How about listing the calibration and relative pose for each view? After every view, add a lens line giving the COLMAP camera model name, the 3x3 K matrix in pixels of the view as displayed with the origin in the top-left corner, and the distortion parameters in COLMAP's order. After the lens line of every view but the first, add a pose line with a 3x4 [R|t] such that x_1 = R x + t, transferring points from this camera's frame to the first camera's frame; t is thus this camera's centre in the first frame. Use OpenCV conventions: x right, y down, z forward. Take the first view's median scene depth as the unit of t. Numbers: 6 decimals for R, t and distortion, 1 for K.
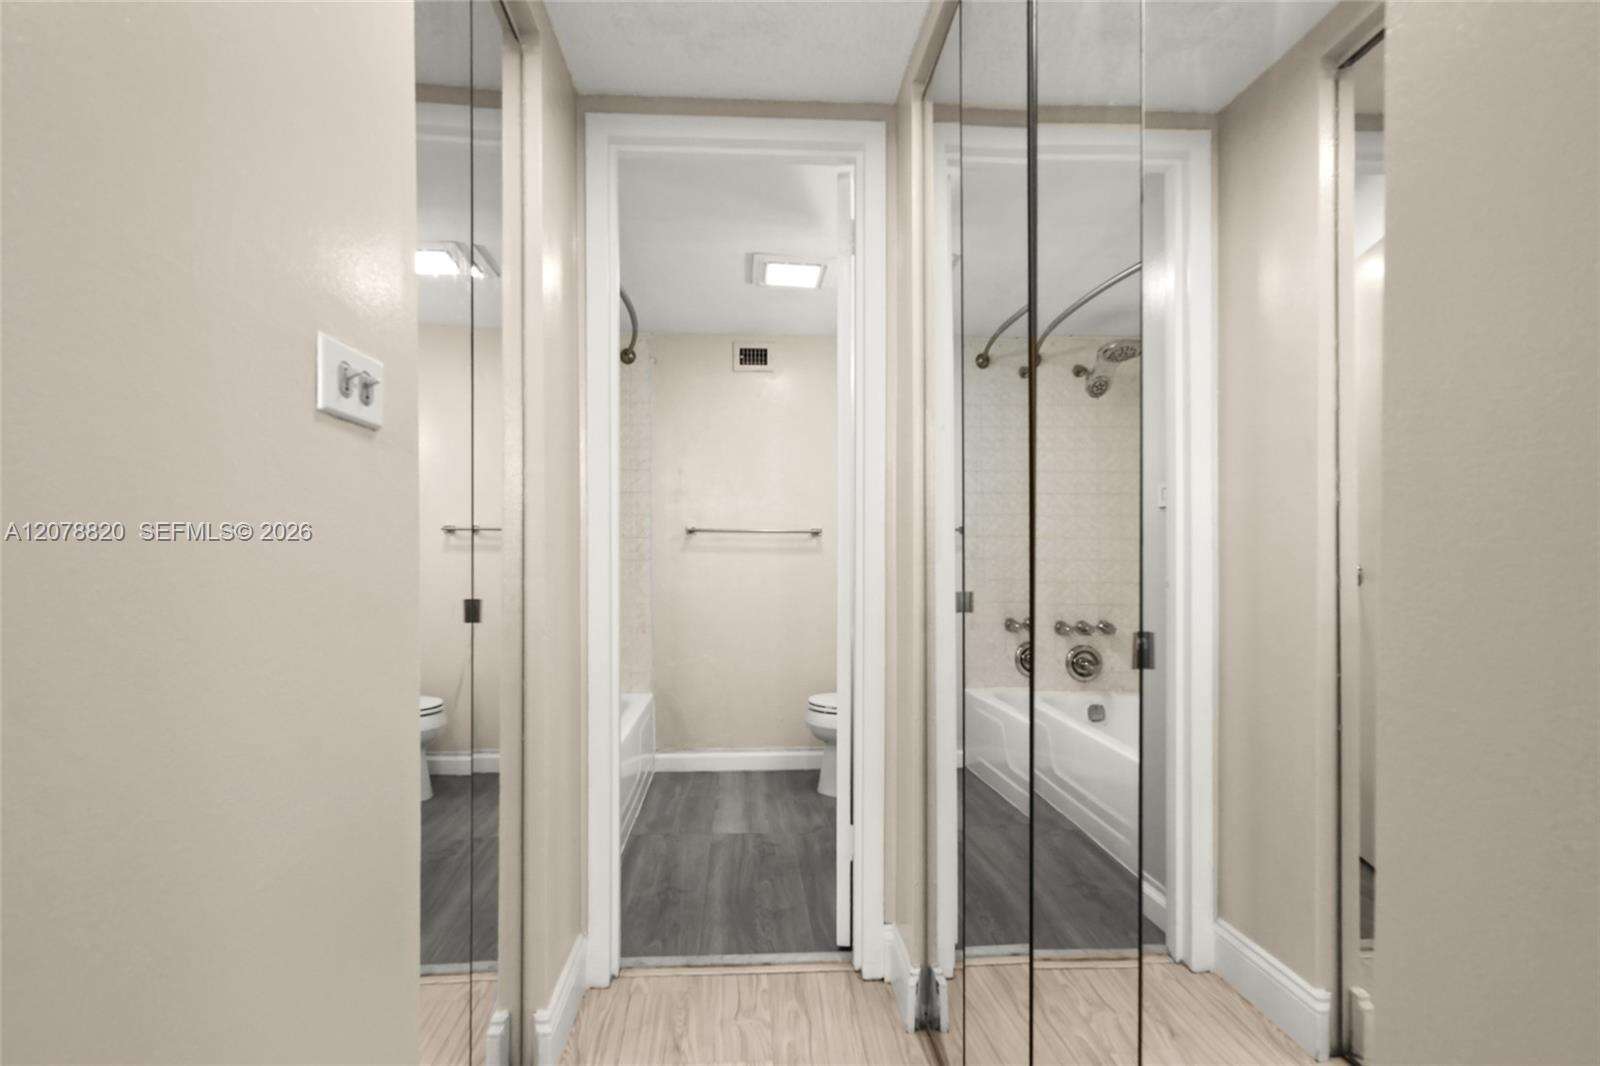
lens RADIAL K [[773.9, 0, 797.6], [0, 773.9, 541.7], [0, 0, 1]] dist [-0.001543, 0.000942]
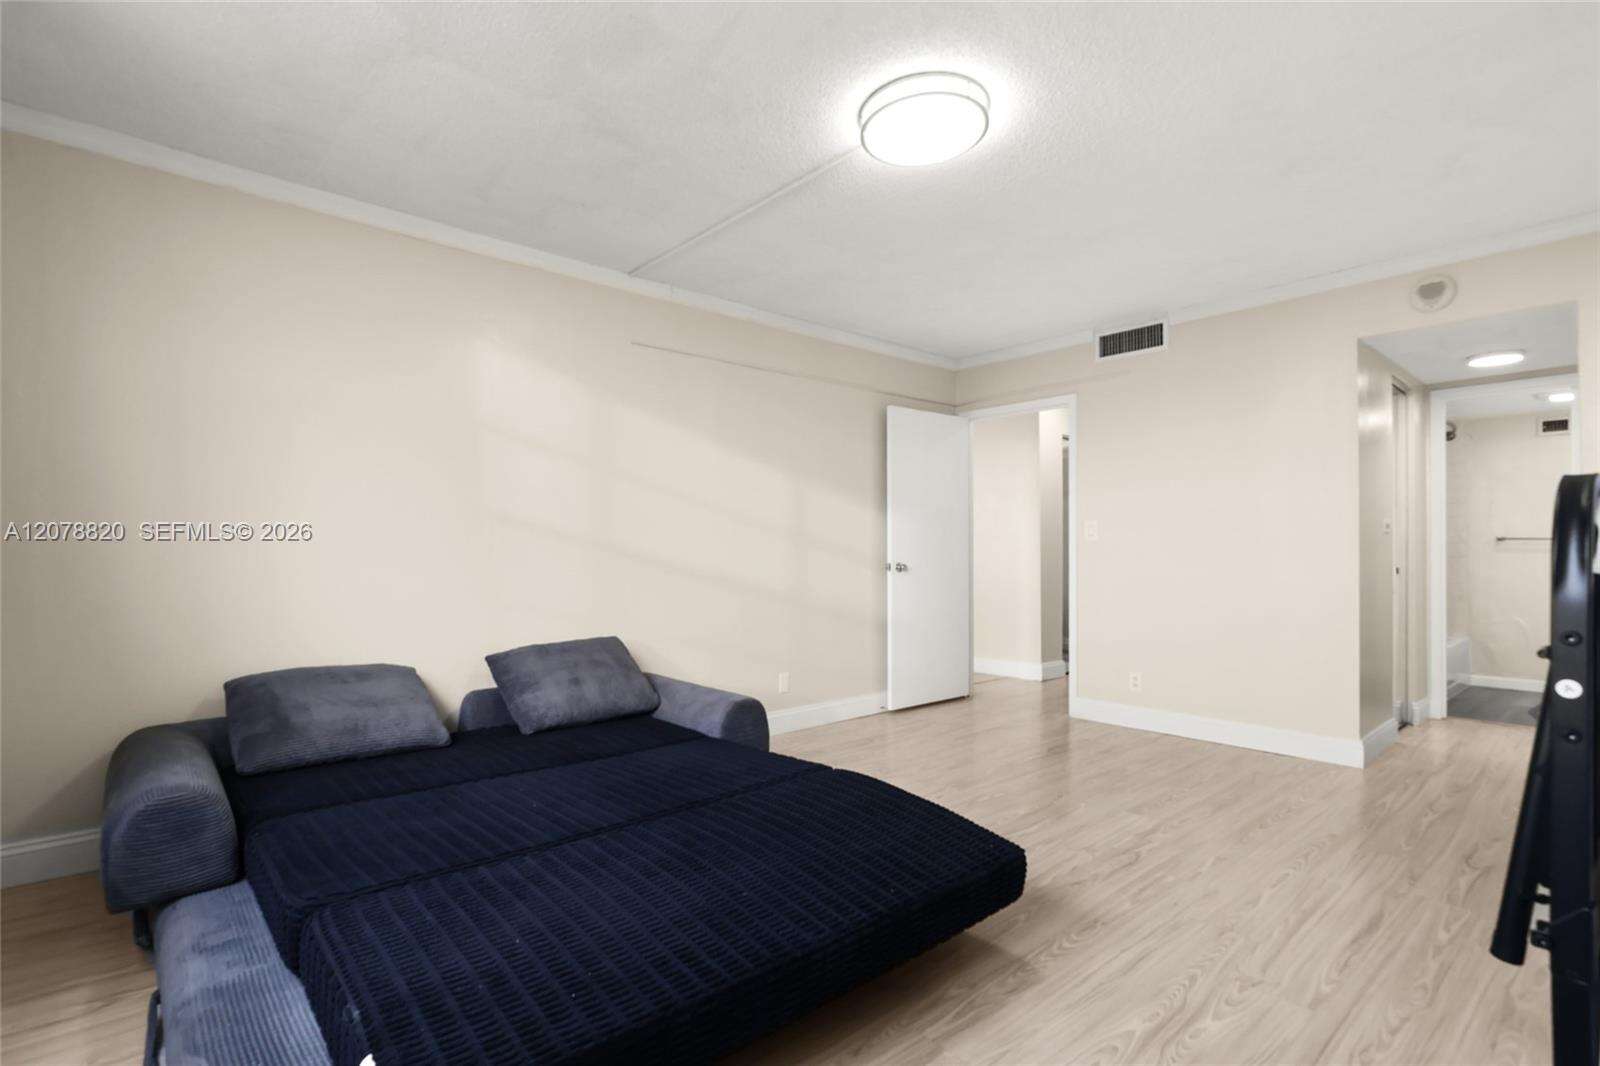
lens RADIAL K [[773.9, 0, 798.9], [0, 773.9, 543.2], [0, 0, 1]] dist [-0.001543, 0.000942]
pose [[0.612175, 0.004309, -0.790711, 0.242249], [-0.007401, 0.999973, -0.000280, 0.006476], [0.790688, 0.006023, 0.612190, -1.146667]]
